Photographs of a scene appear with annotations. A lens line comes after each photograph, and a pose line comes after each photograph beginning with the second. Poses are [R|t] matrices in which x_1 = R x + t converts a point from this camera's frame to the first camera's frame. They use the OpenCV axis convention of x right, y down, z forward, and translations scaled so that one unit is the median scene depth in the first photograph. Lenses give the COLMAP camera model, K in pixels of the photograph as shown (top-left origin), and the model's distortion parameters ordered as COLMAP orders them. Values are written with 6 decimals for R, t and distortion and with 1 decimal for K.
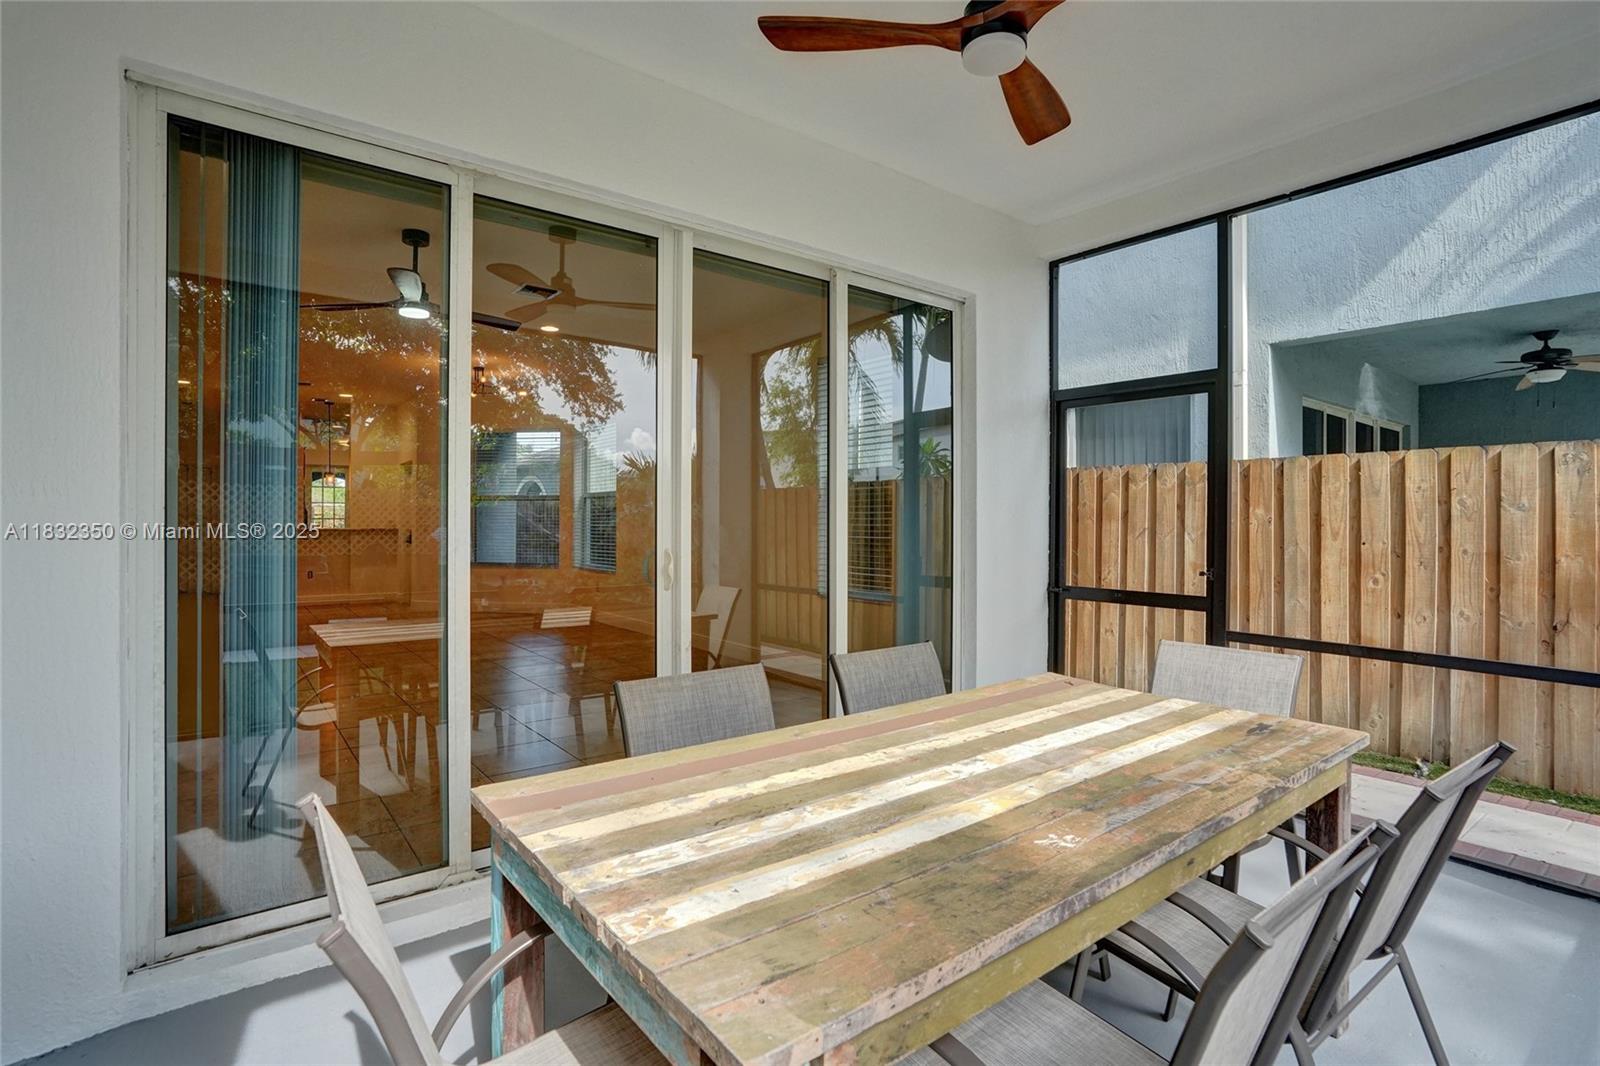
lens RADIAL K [[768.4, 0, 803.4], [0, 768.4, 523.1], [0, 0, 1]] dist [-0.038492, 0.016912]
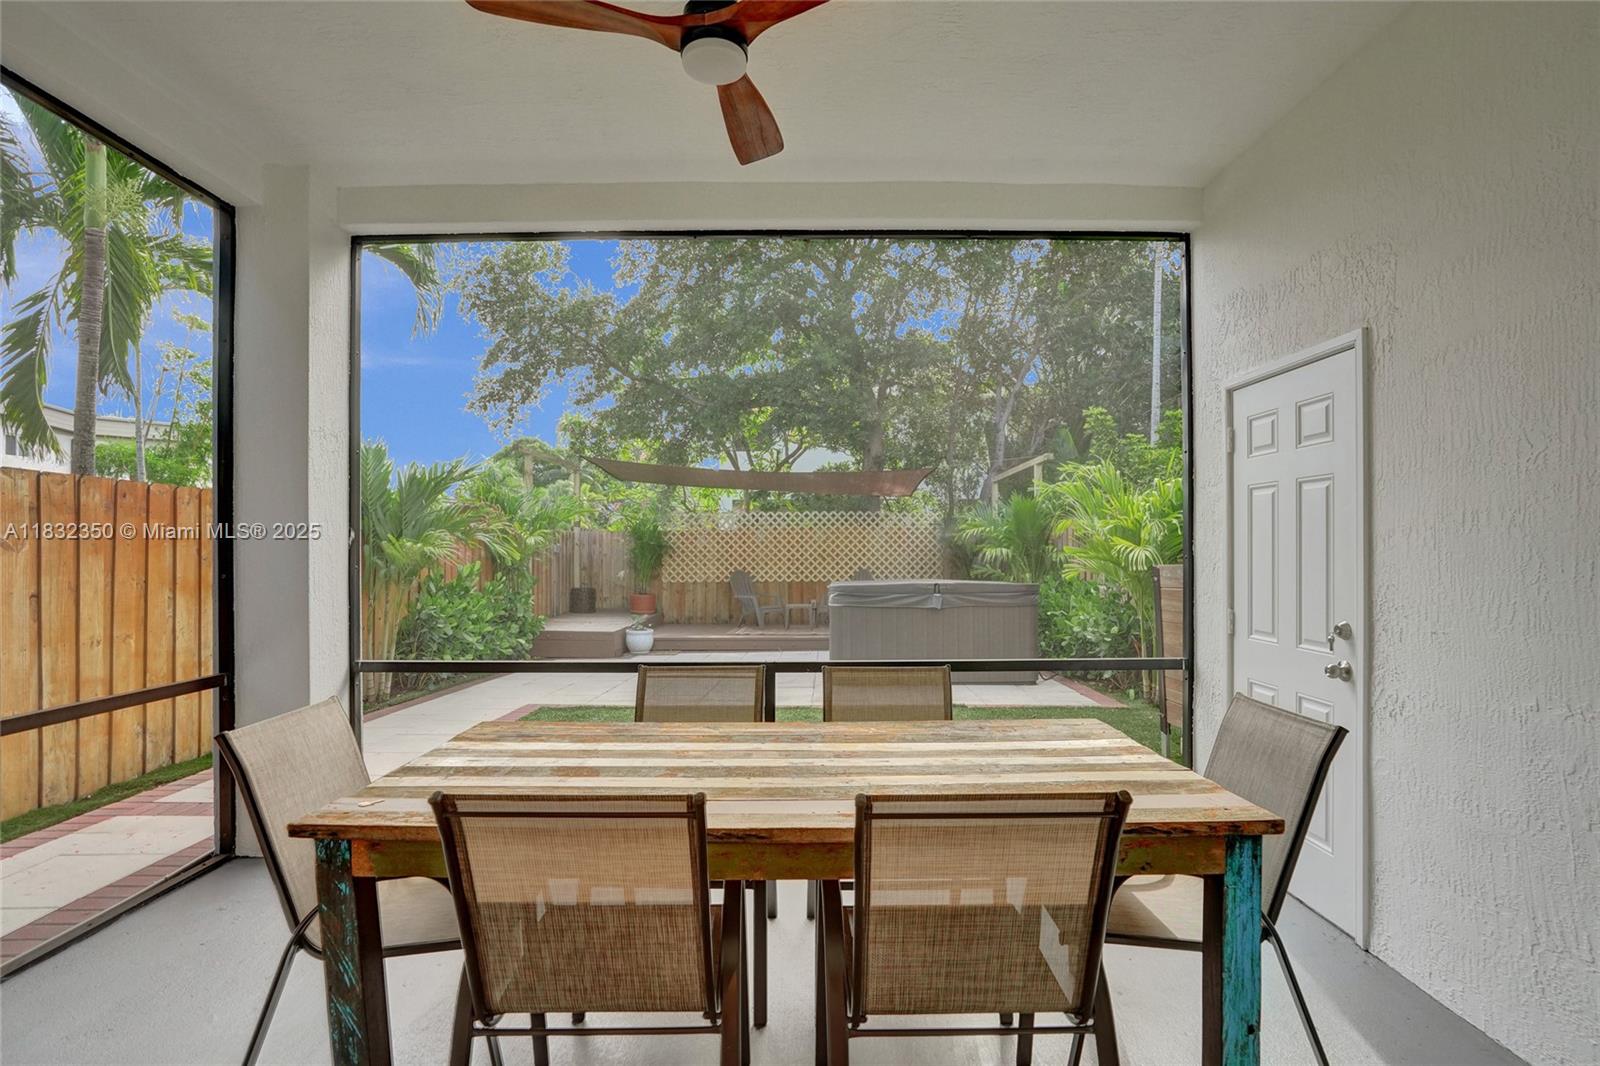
lens RADIAL K [[768.4, 0, 810.9], [0, 768.4, 541.5], [0, 0, 1]] dist [-0.038492, 0.016912]
pose [[-0.777595, 0.002887, 0.628759, -0.432643], [0.000777, 0.999993, -0.003631, -0.007021], [-0.628765, -0.002335, -0.777592, 1.618220]]
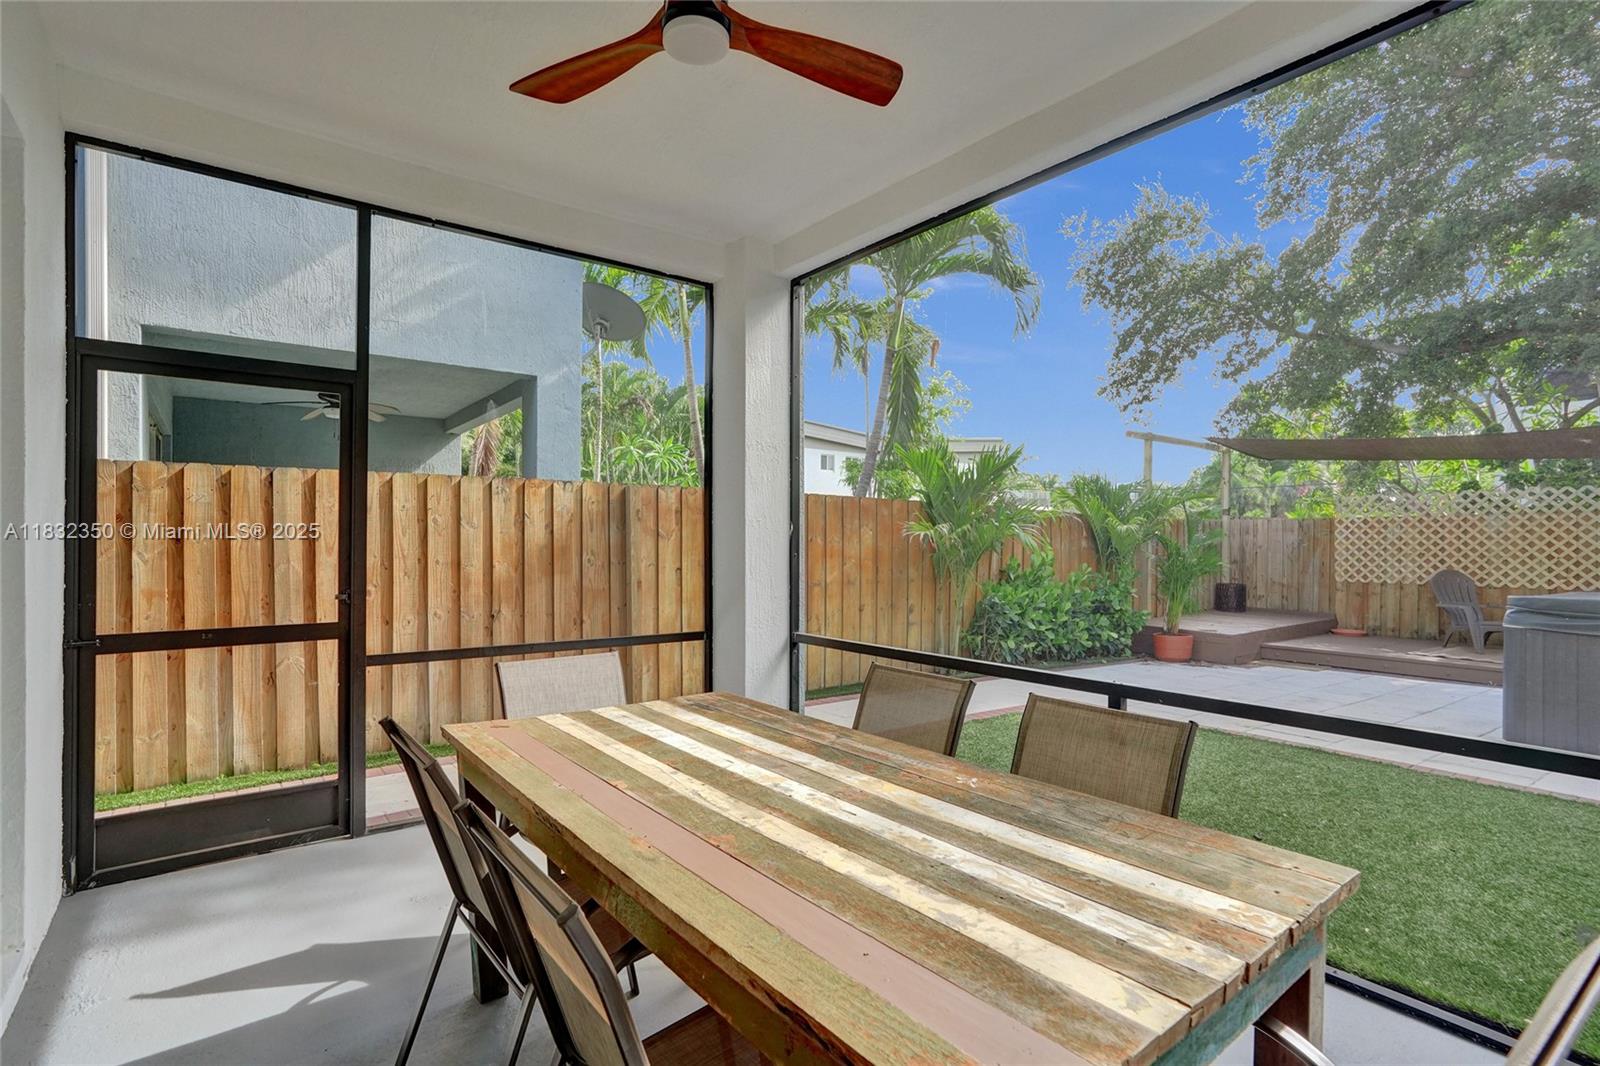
lens RADIAL K [[768.4, 0, 796.8], [0, 768.4, 538.3], [0, 0, 1]] dist [-0.038492, 0.016912]
pose [[0.011251, -0.005620, 0.999921, -0.664898], [0.000221, 0.999984, 0.005618, -0.012540], [-0.999937, 0.000157, 0.011252, 0.842634]]
